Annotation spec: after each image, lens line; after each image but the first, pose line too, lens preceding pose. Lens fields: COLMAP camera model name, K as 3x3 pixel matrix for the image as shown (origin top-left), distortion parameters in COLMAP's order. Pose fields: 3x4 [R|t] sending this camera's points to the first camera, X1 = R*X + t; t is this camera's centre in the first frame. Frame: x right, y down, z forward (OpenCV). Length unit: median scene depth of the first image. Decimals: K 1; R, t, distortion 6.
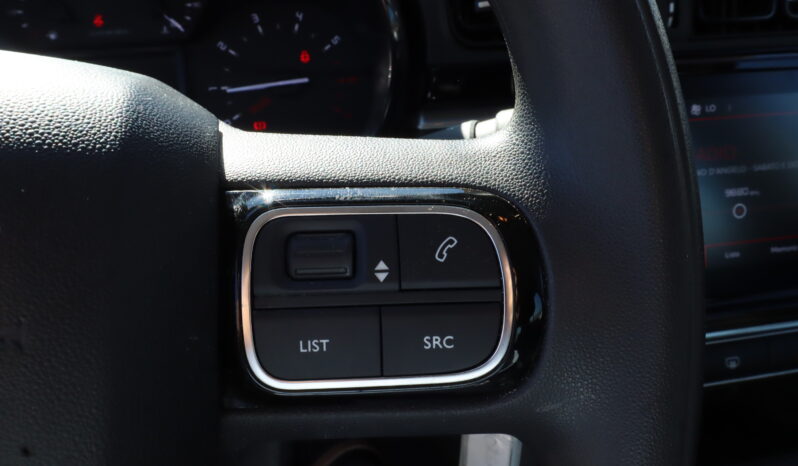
lens RADIAL K [[628.6, 0, 400.3], [0, 628.6, 233.0], [0, 0, 1]] dist [-0.003365, 0.004441]
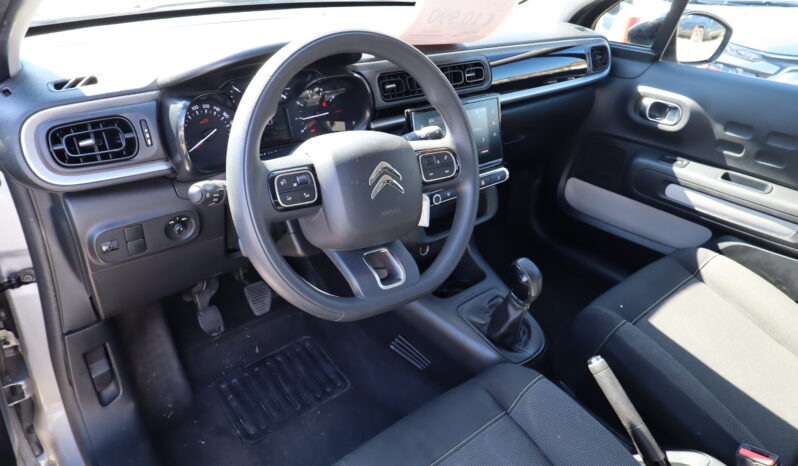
lens RADIAL K [[520.9, 0, 398.9], [0, 520.9, 235.4], [0, 0, 1]] dist [0.004313, -0.001047]
pose [[0.882245, -0.176030, 0.436643, -1.006400], [0.120634, 0.981029, 0.151752, -0.021028], [-0.455072, -0.081209, 0.886744, -1.290131]]
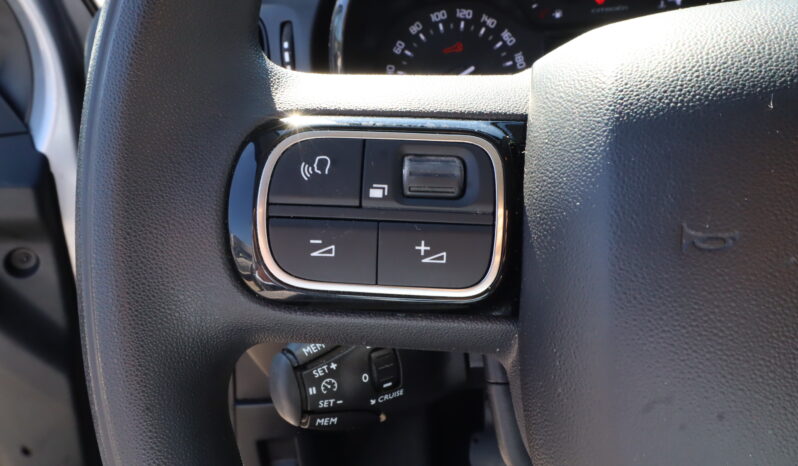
lens RADIAL K [[628.6, 0, 397.8], [0, 628.6, 236.4], [0, 0, 1]] dist [-0.003365, 0.004441]
pose [[0.949687, 0.057784, -0.307826, -0.445502], [-0.050428, 0.998221, 0.031804, 0.044696], [0.309116, -0.014681, 0.950911, -0.112110]]
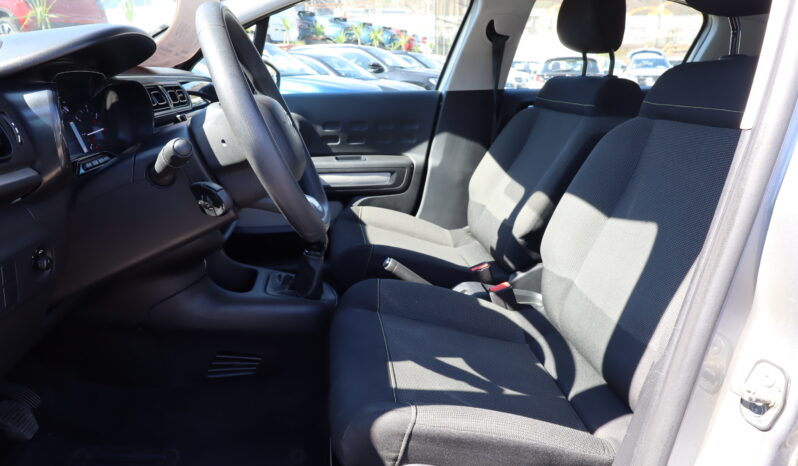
lens RADIAL K [[520.9, 0, 398.4], [0, 520.9, 233.9], [0, 0, 1]] dist [0.004313, -0.001047]
pose [[0.074233, -0.264371, 0.961560, -2.333212], [0.394169, 0.893482, 0.215224, 0.172851], [-0.916035, 0.363040, 0.170533, -0.336113]]
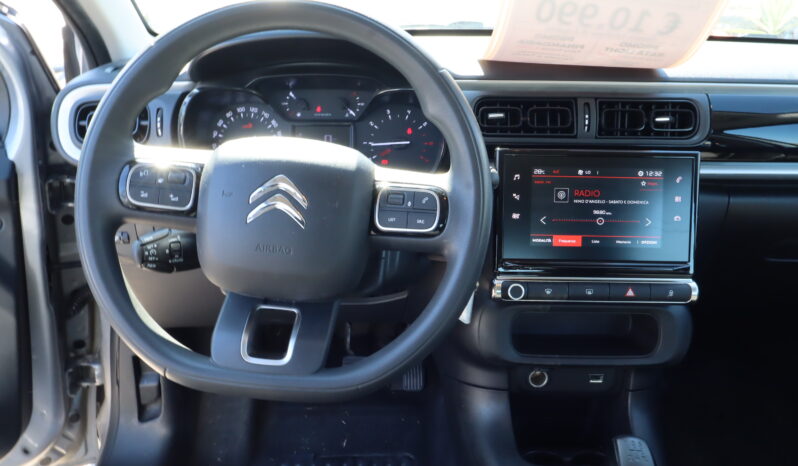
lens RADIAL K [[628.6, 0, 401.7], [0, 628.6, 236.5], [0, 0, 1]] dist [-0.003365, 0.004441]
pose [[0.979178, 0.103320, -0.174743, 0.230931], [-0.110953, 0.993228, -0.034467, 0.146270], [0.169999, 0.053137, 0.984011, -1.072538]]
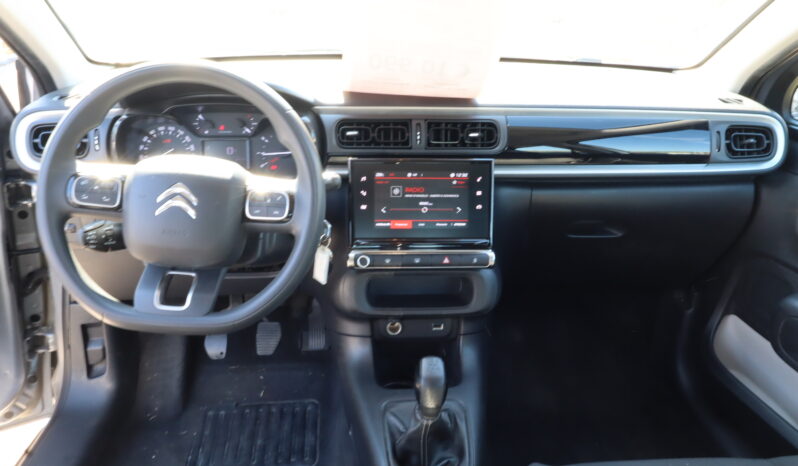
lens RADIAL K [[628.6, 0, 402.1], [0, 628.6, 234.1], [0, 0, 1]] dist [-0.003365, 0.004441]
pose [[0.990611, 0.087620, -0.104943, 0.673939], [-0.090955, 0.995478, -0.027414, 0.150833], [0.102066, 0.036702, 0.994100, -1.738558]]
